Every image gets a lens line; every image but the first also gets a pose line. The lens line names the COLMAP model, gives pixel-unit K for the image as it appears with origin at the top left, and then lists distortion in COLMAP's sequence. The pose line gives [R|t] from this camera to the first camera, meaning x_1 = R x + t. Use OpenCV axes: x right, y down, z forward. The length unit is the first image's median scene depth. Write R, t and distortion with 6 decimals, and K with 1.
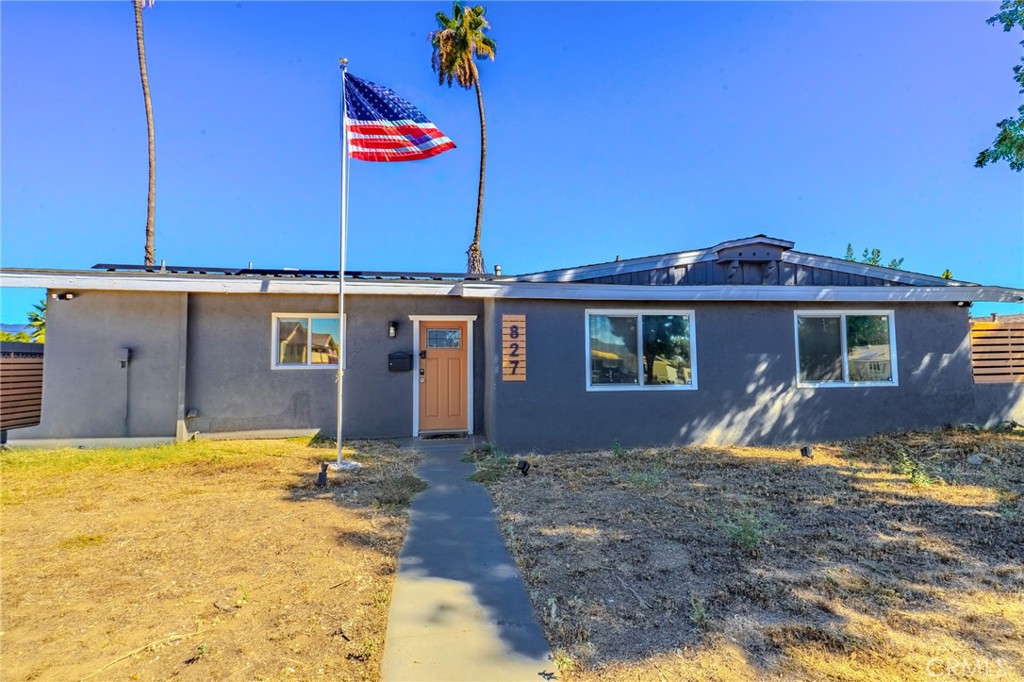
lens RADIAL K [[519.9, 0, 509.4], [0, 519.9, 355.9], [0, 0, 1]] dist [0.069634, -0.000223]
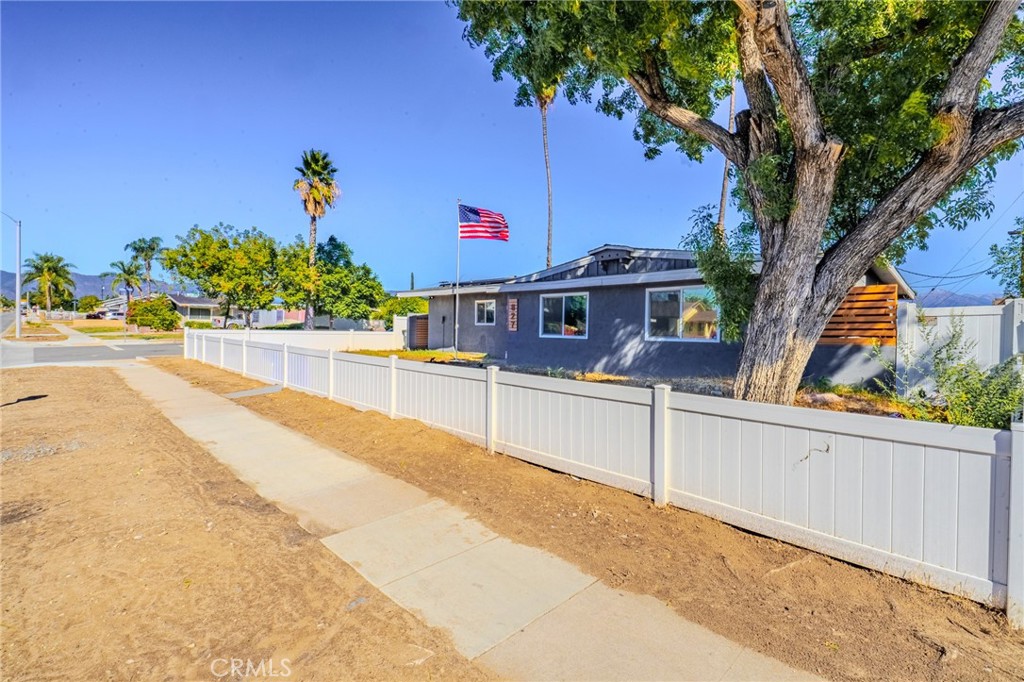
lens RADIAL K [[537.5, 0, 512.0], [0, 537.5, 341.0], [0, 0, 1]] dist [0.043519, -0.000176]
pose [[0.536283, 0.034838, -0.843319, 1.640728], [-0.006112, 0.999282, 0.037394, 0.006935], [0.844016, -0.014899, 0.536110, -0.136943]]
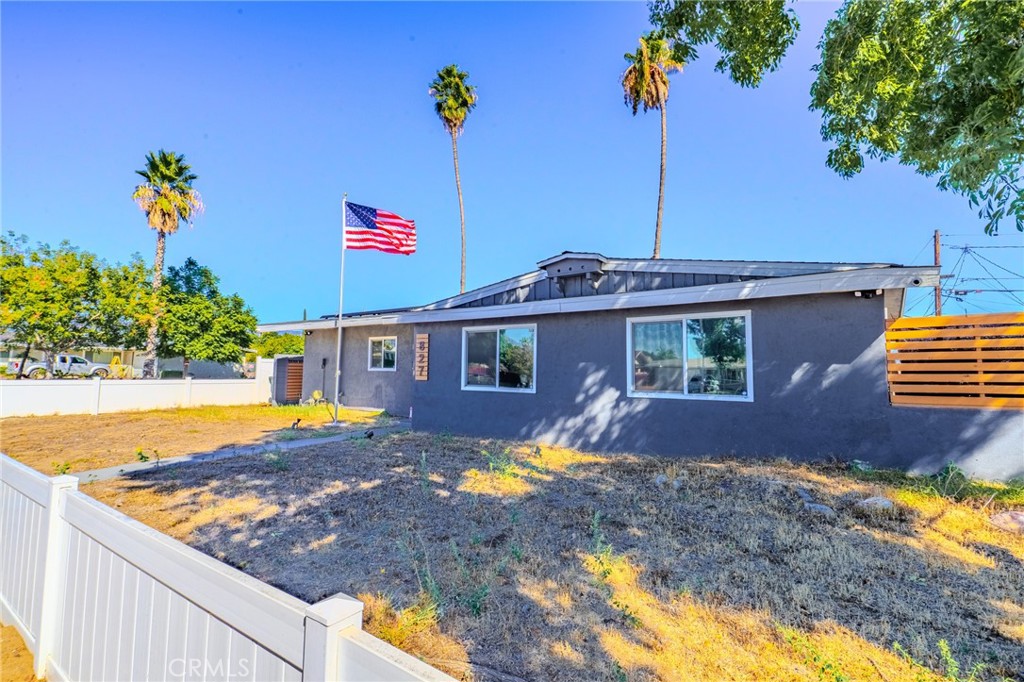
lens RADIAL K [[519.9, 0, 509.4], [0, 519.9, 355.9], [0, 0, 1]] dist [0.069634, -0.000223]
pose [[0.674444, -0.005625, -0.738304, 1.113528], [-0.007288, 0.999872, -0.014275, -0.000130], [0.738290, 0.015008, 0.674317, 0.190762]]
